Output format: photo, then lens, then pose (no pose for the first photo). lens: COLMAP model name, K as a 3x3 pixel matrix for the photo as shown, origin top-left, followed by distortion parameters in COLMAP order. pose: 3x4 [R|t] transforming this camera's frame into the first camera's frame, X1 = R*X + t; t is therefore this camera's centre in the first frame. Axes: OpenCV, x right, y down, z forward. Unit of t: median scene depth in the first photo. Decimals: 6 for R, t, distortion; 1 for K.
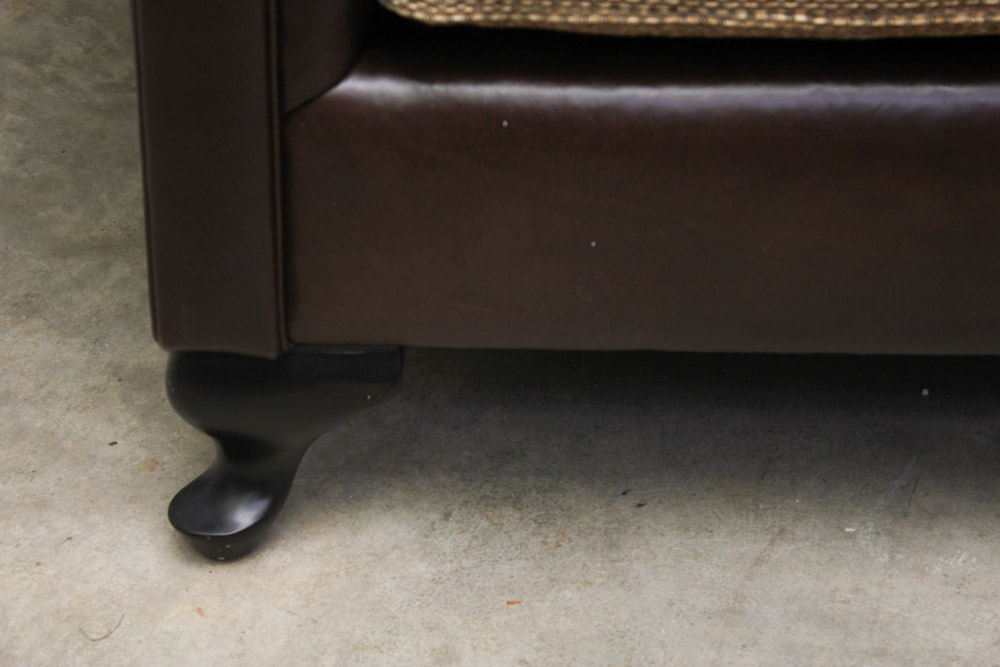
lens RADIAL K [[2477.0, 0, 500.0], [0, 2477.0, 333.5], [0, 0, 1]] dist [0.085868, 0.416218]
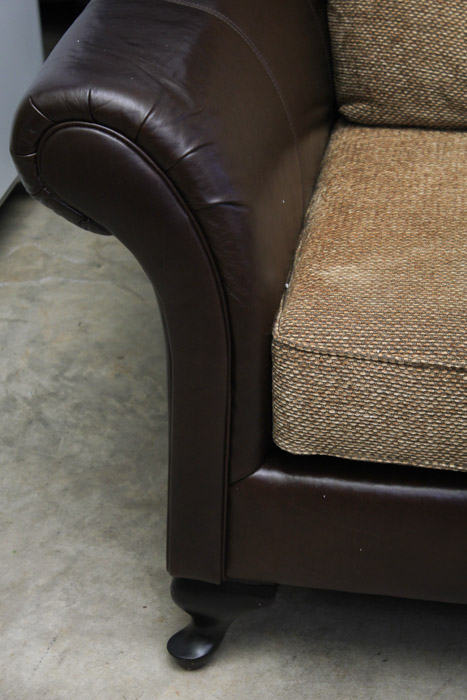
lens RADIAL K [[1733.9, 0, 233.5], [0, 1733.9, 350.0], [0, 0, 1]] dist [0.085868, 0.416218]
pose [[0.991302, 0.073318, -0.109288, 0.071779], [-0.079350, 0.995495, -0.051899, -0.109833], [0.104991, 0.060120, 0.992654, -0.523260]]
